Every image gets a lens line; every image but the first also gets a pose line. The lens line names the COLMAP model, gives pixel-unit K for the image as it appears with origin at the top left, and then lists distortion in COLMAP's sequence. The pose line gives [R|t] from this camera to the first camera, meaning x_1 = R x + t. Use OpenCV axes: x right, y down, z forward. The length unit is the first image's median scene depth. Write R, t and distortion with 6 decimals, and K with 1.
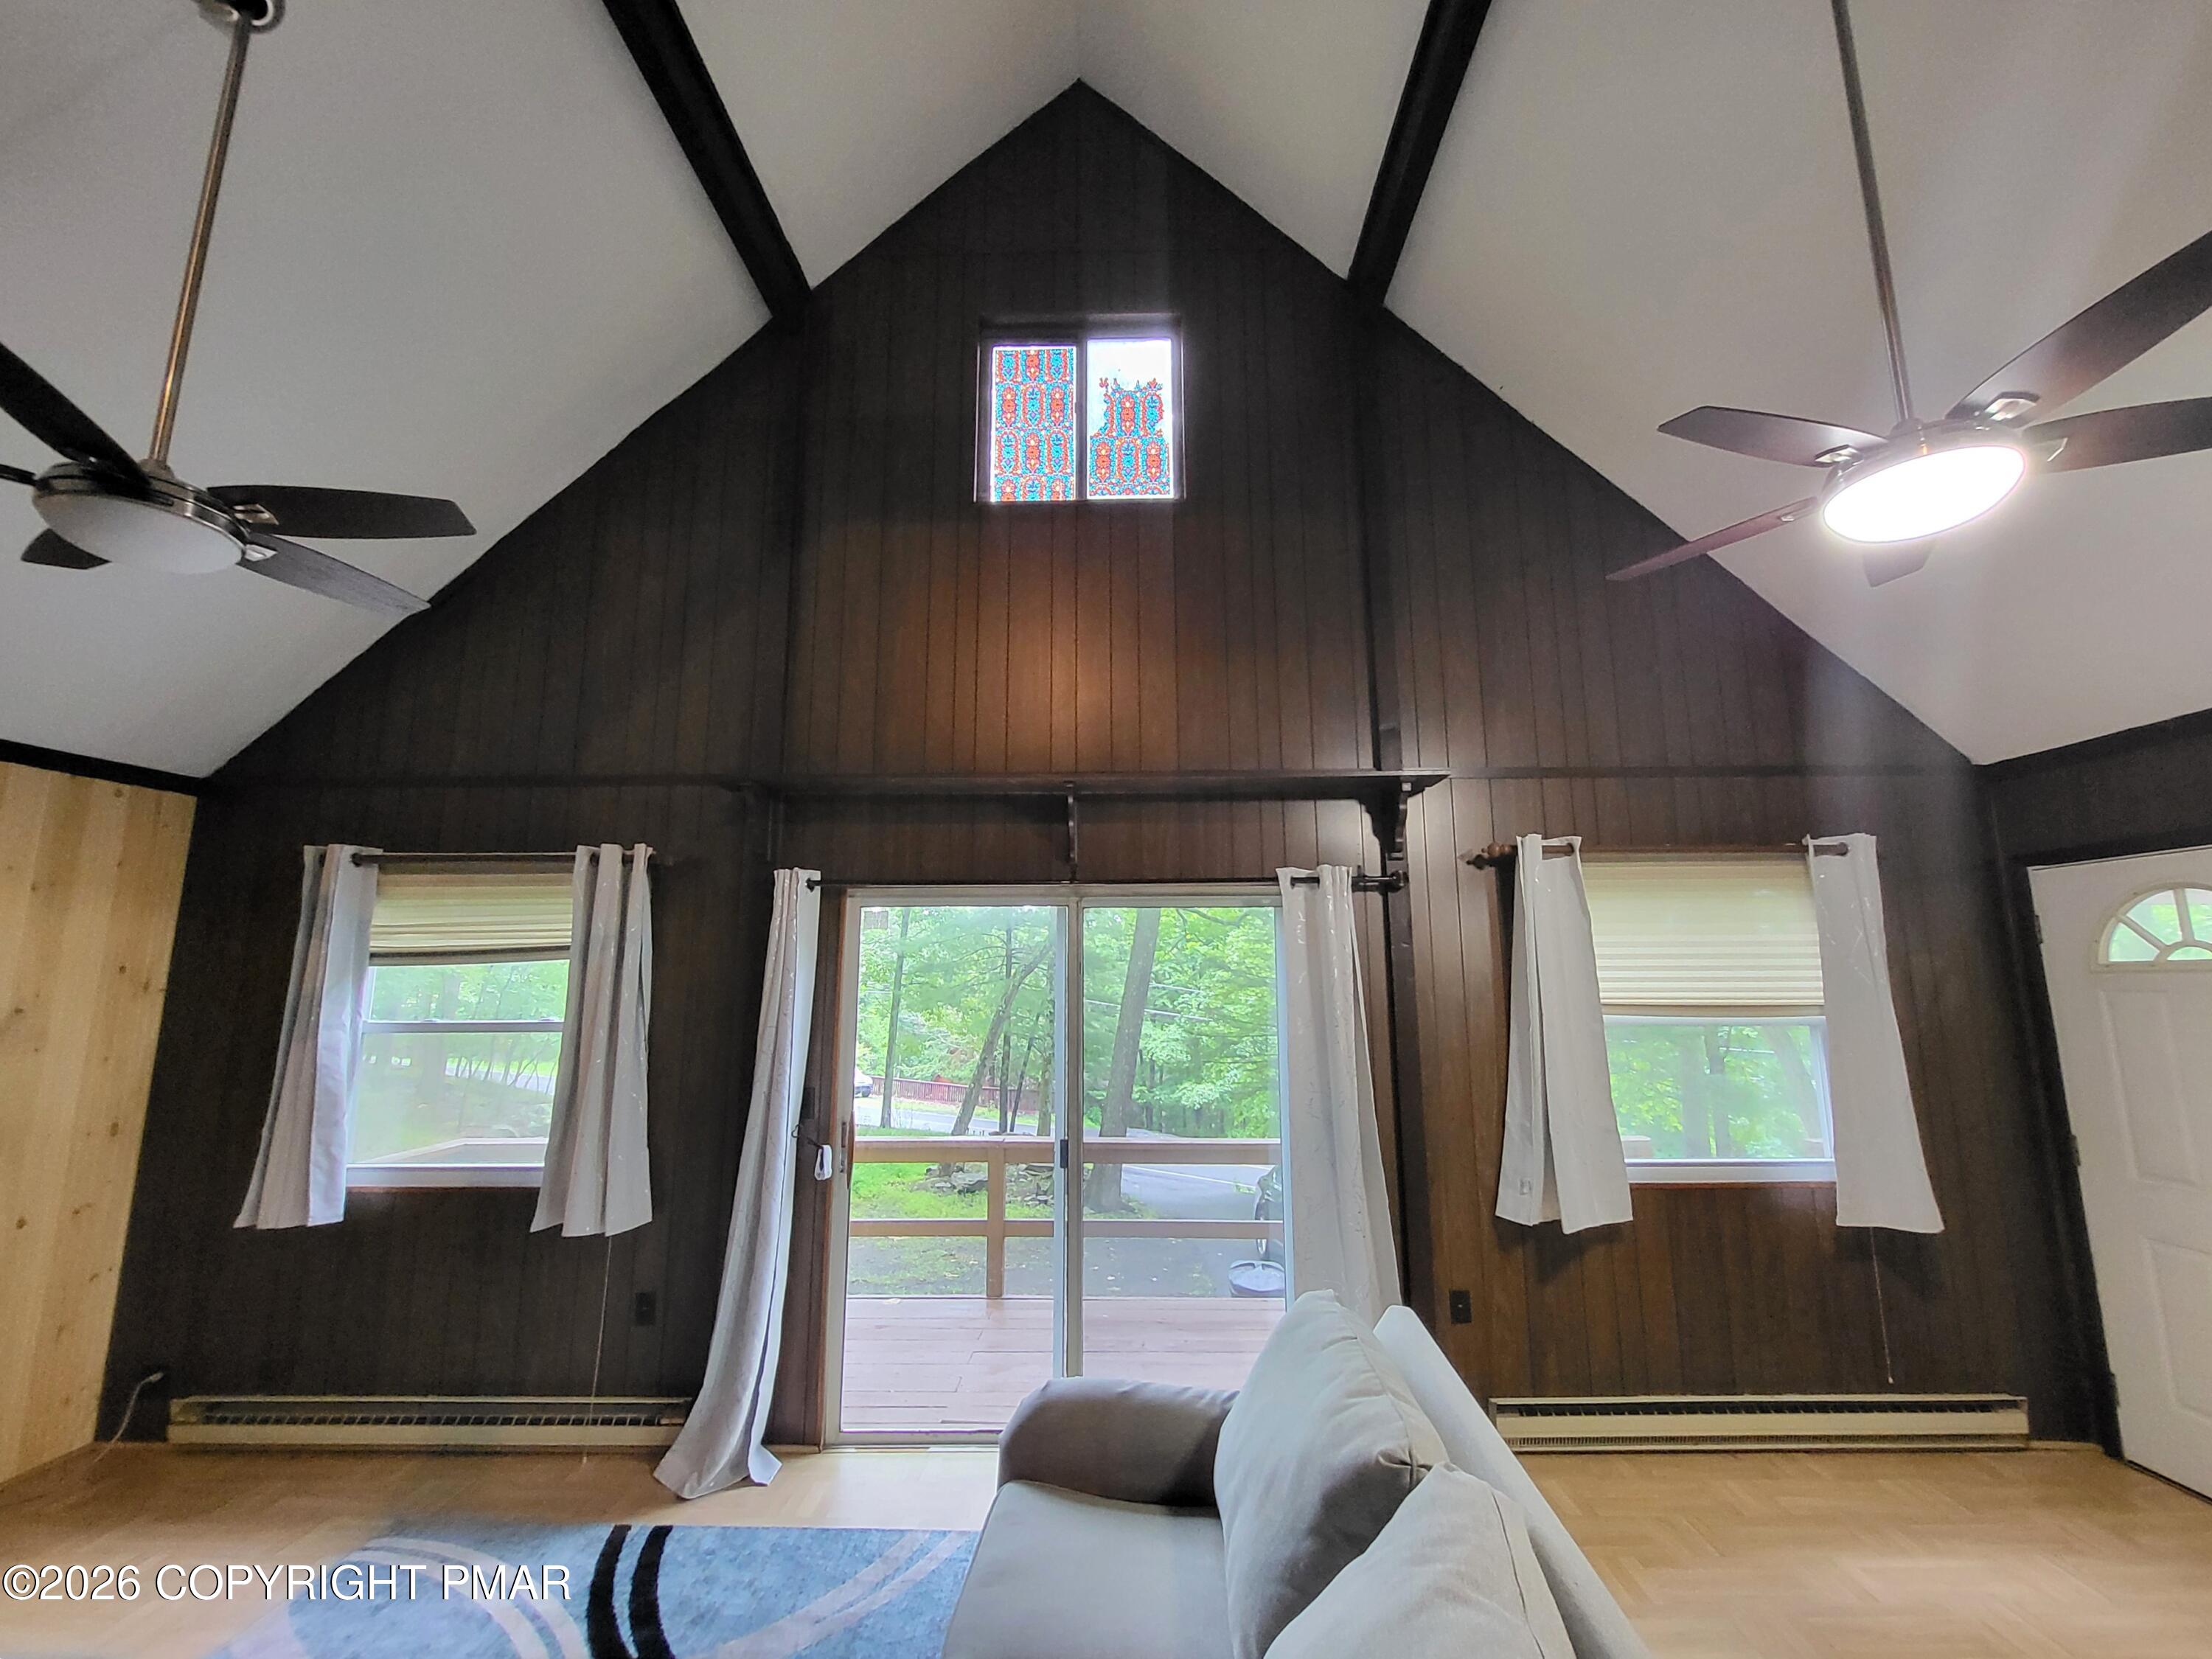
lens RADIAL K [[911.7, 0, 1124.7], [0, 911.7, 831.0], [0, 0, 1]] dist [-0.002984, -0.000802]
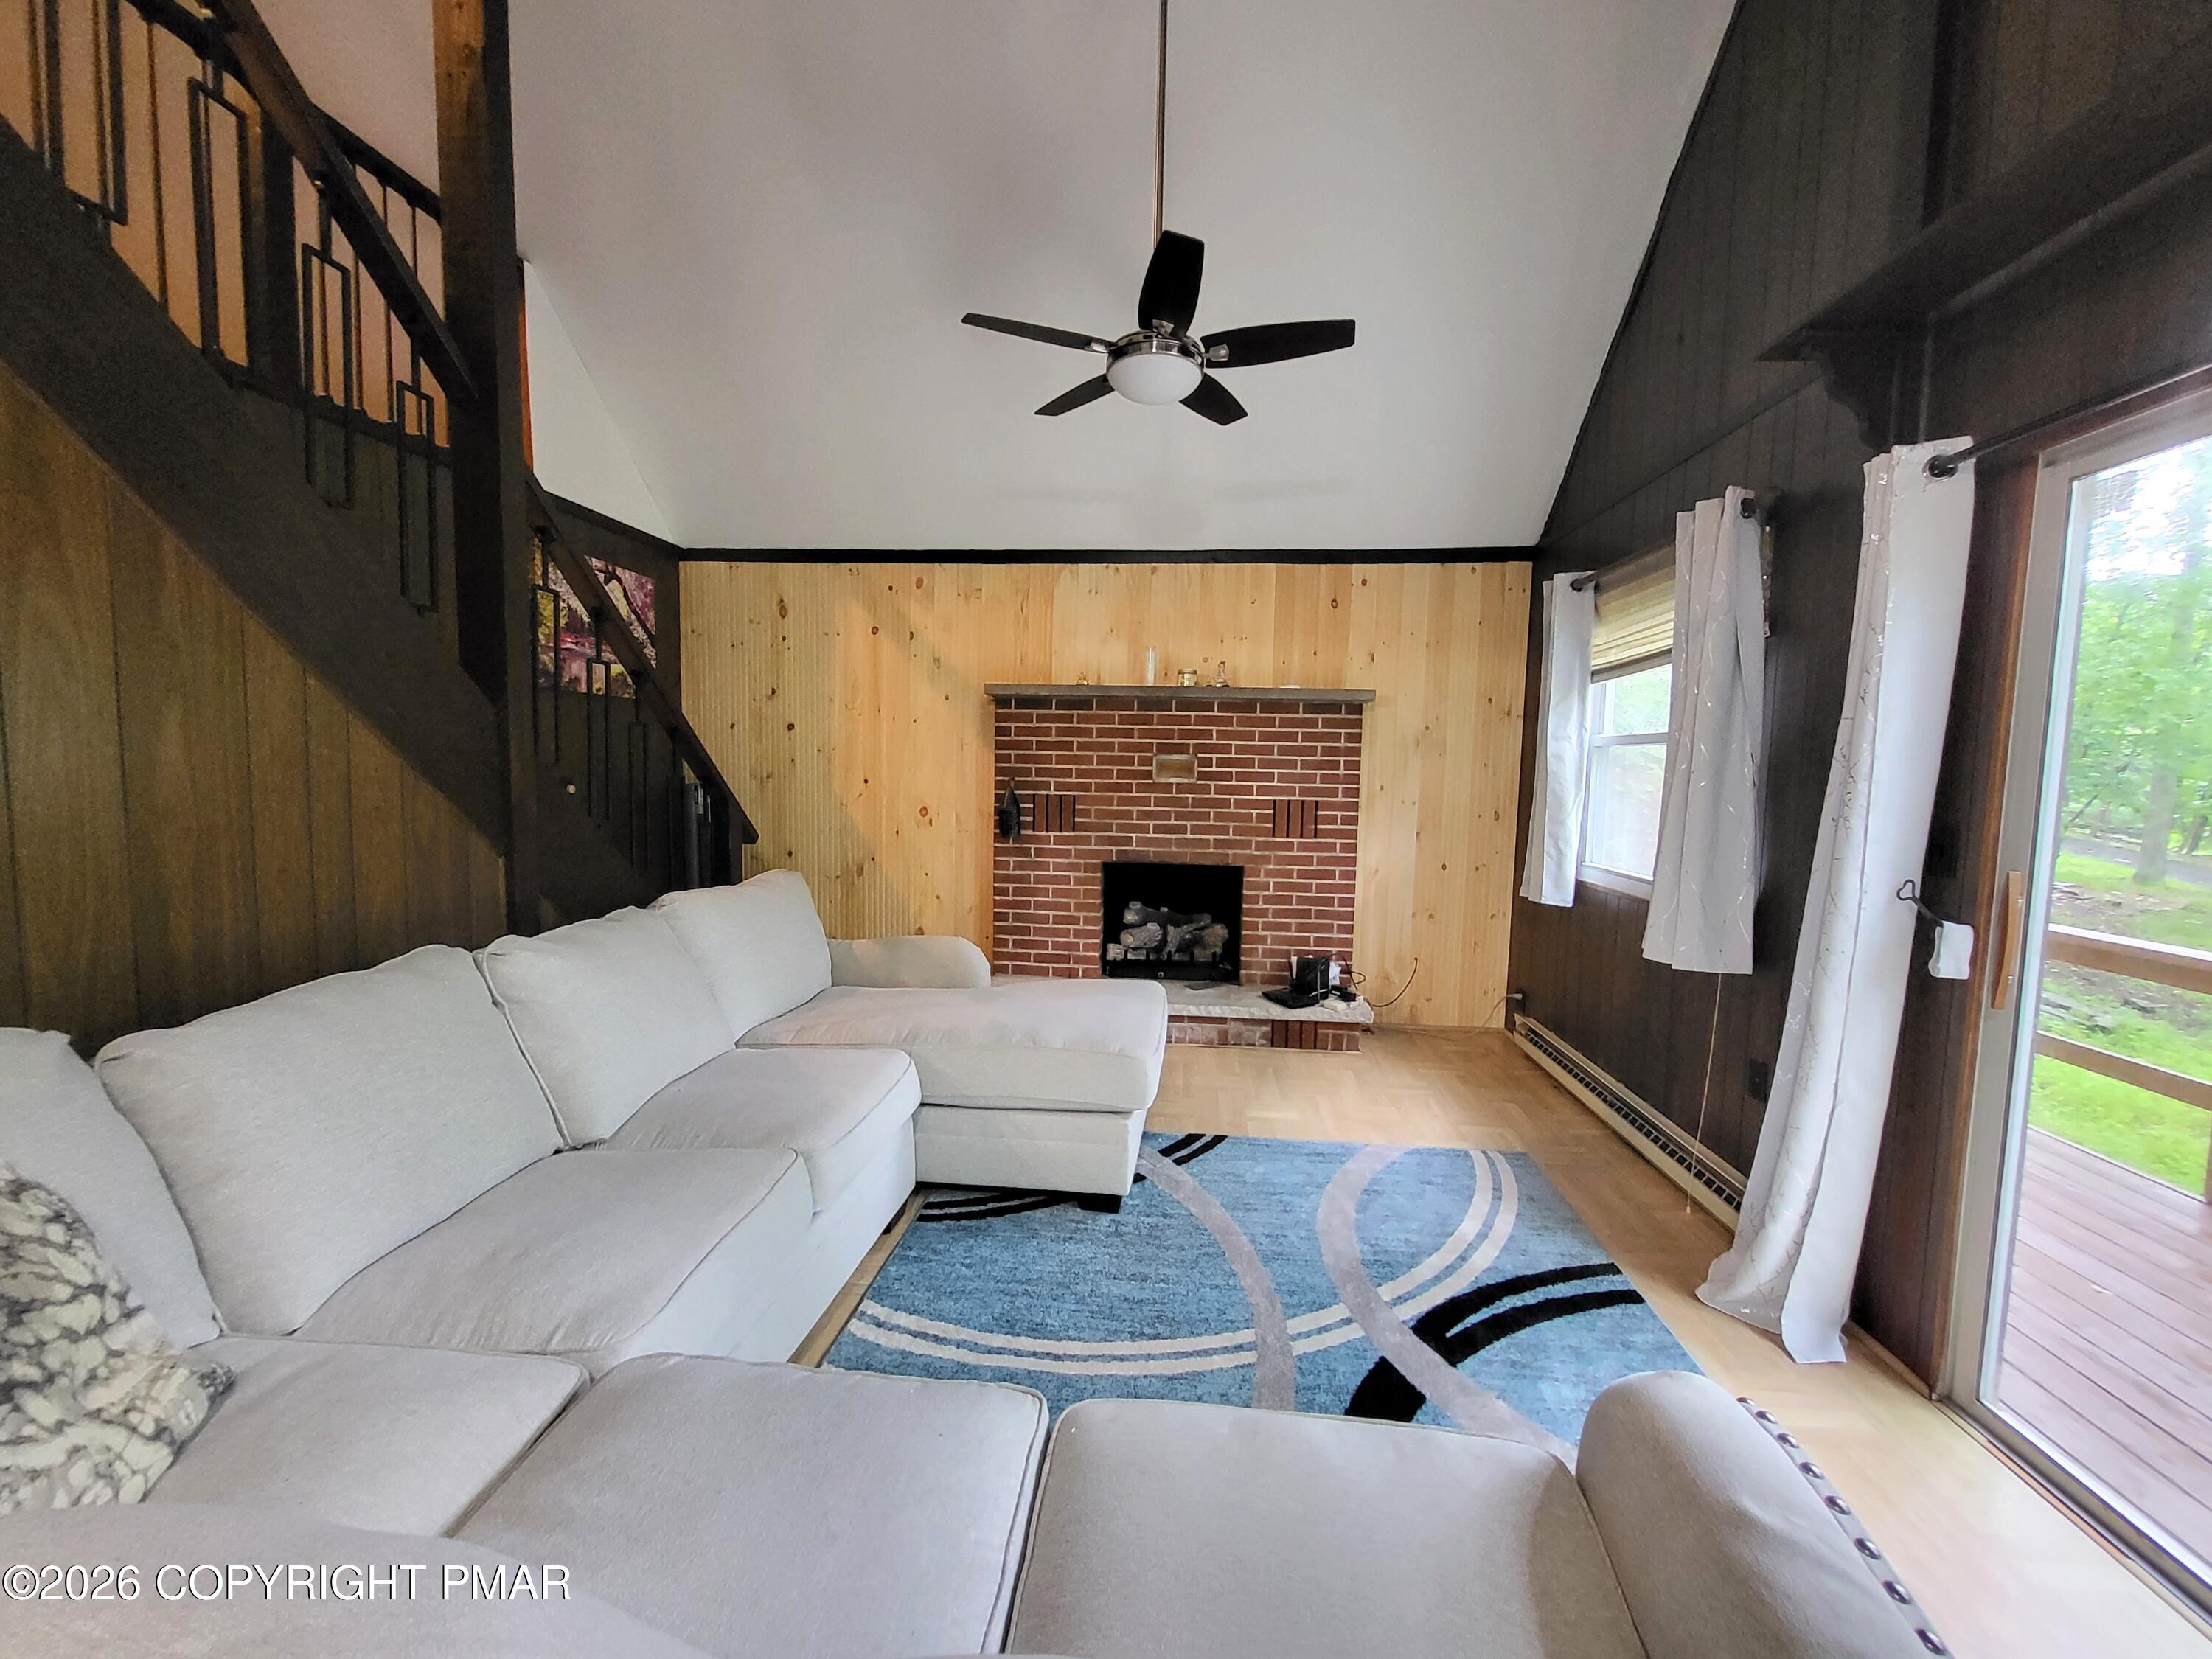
lens RADIAL K [[866.5, 0, 1120.5], [0, 866.5, 834.5], [0, 0, 1]] dist [-0.006226, -0.000045]
pose [[-0.066583, 0.086583, -0.994017, 0.235229], [0.147781, 0.986096, 0.075994, 0.169448], [0.986776, -0.141837, -0.078452, 0.526792]]
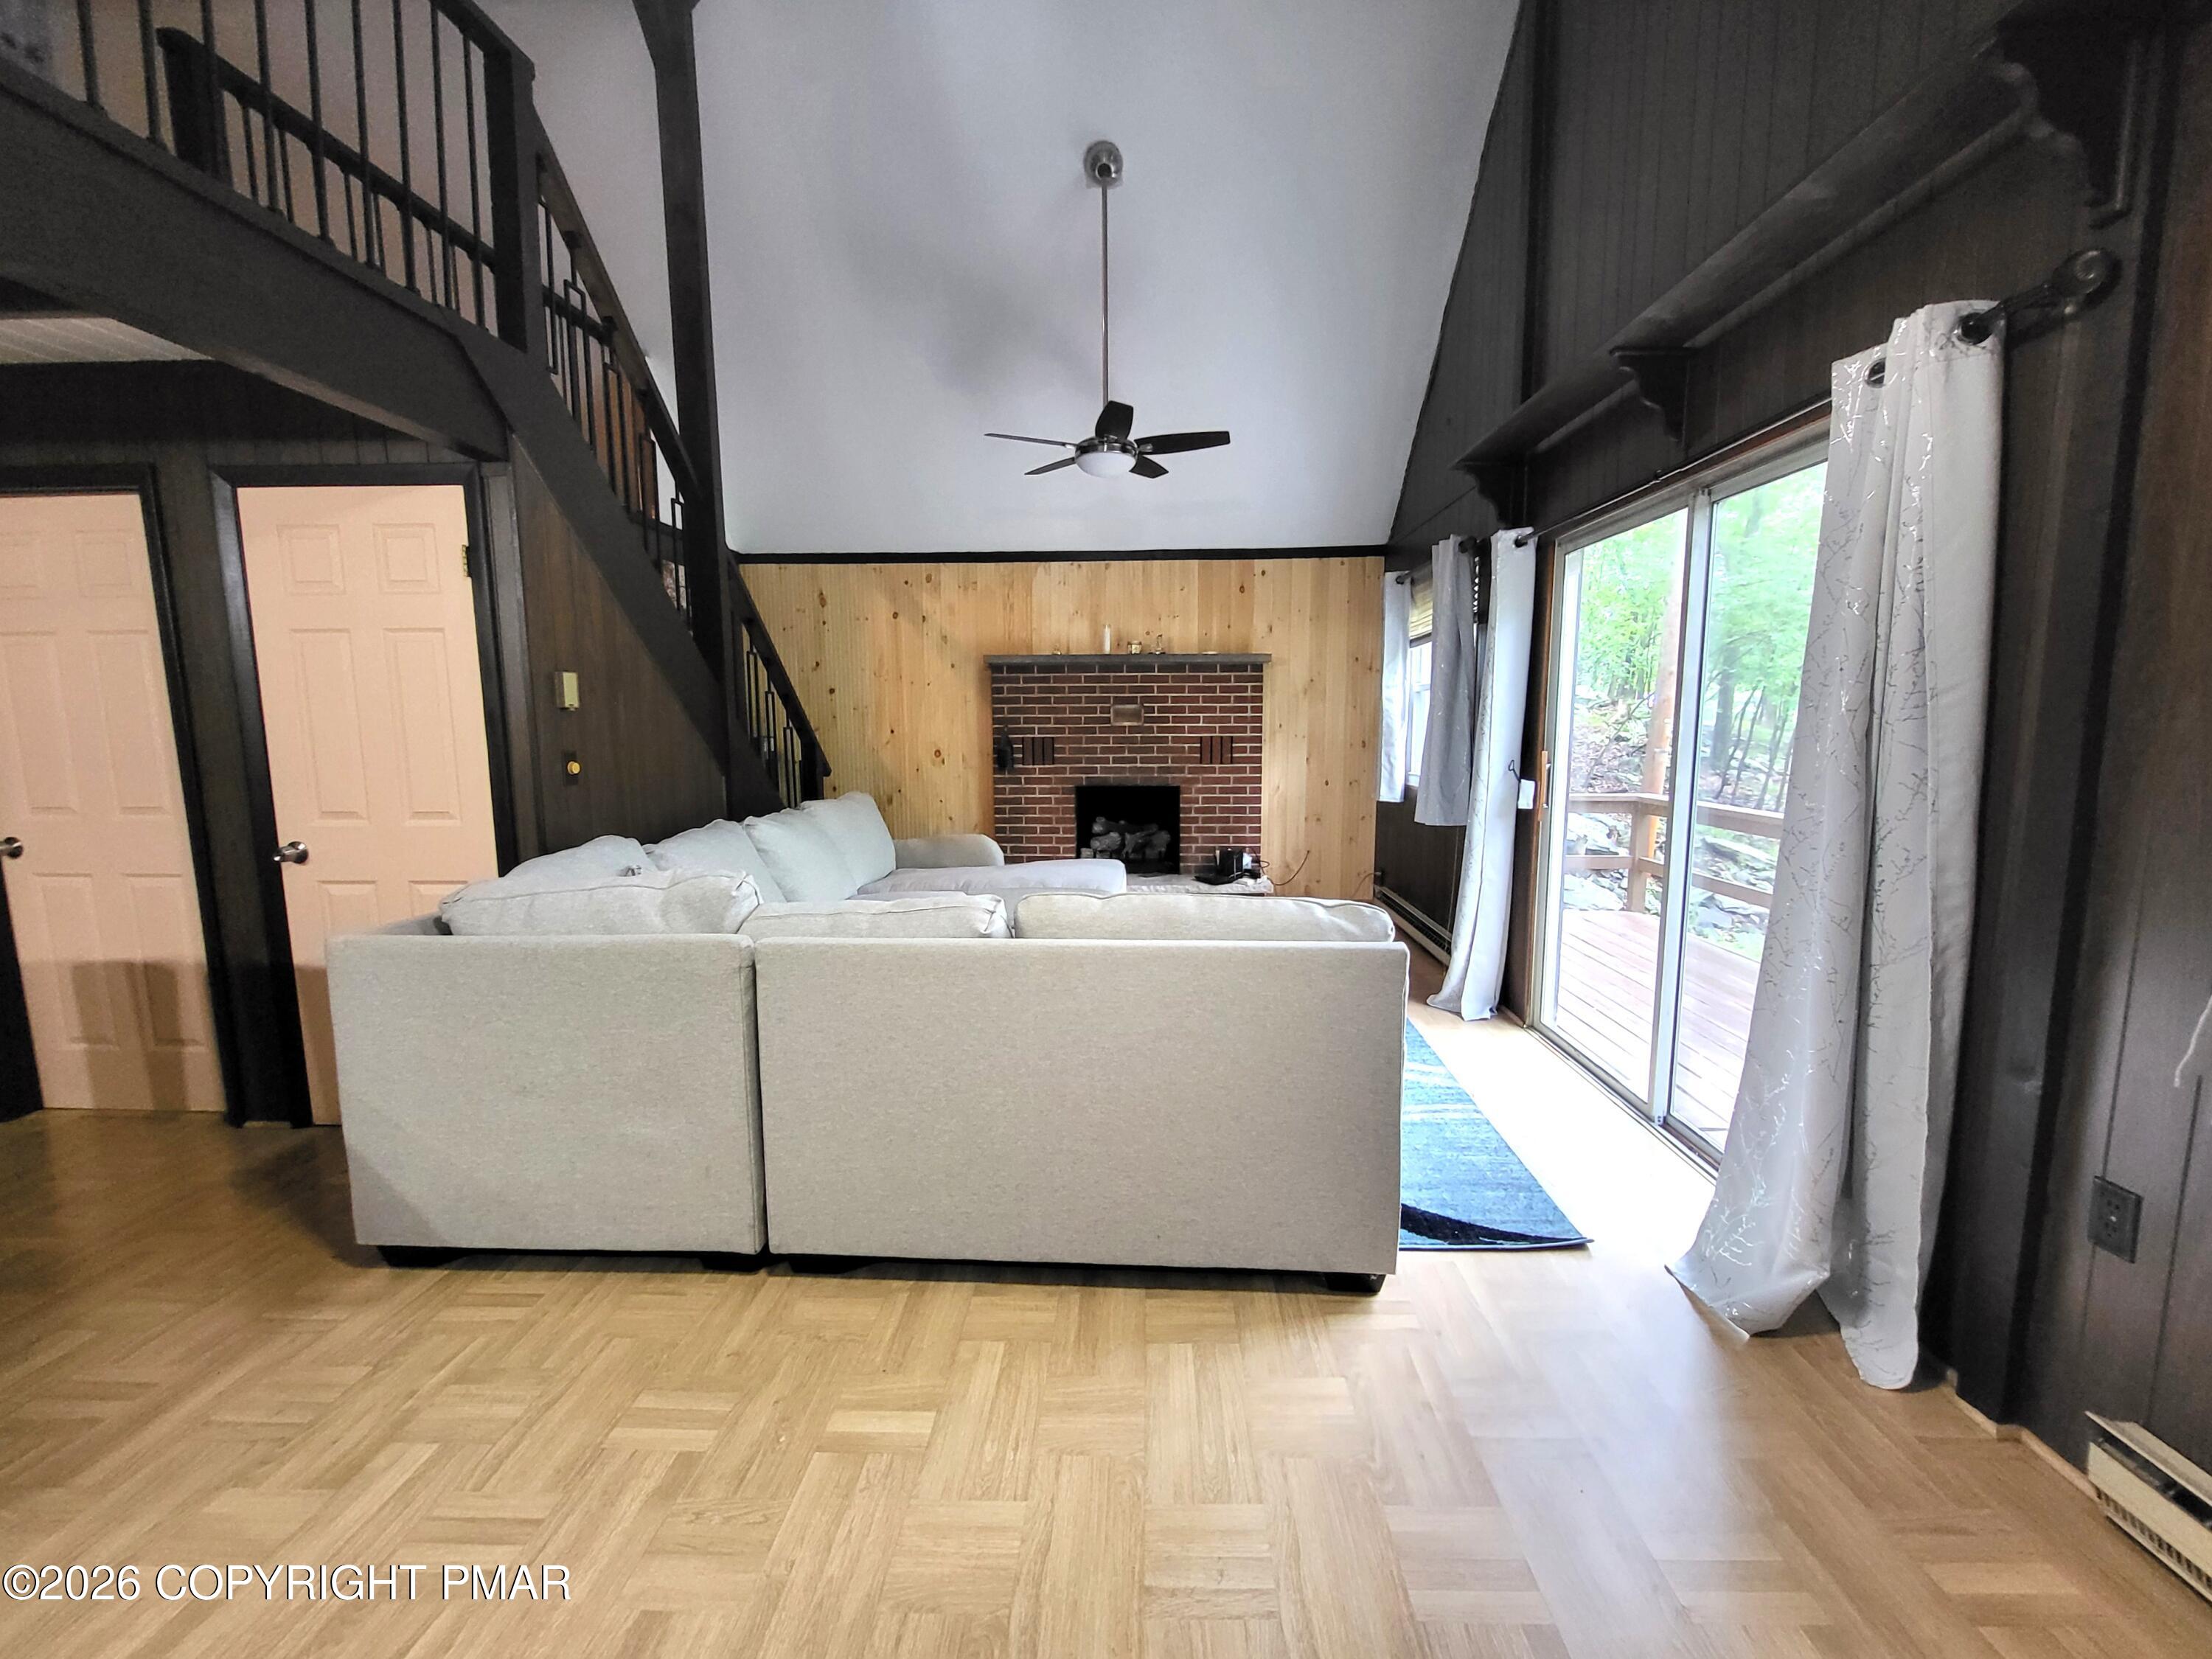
lens RADIAL K [[902.3, 0, 1118.8], [0, 902.3, 833.6], [0, 0, 1]] dist [-0.006971, 0.000174]
pose [[-0.017381, 0.133354, -0.990916, 0.768317], [0.172668, 0.976576, 0.128395, 0.179402], [0.984827, -0.168868, -0.040000, 0.535359]]
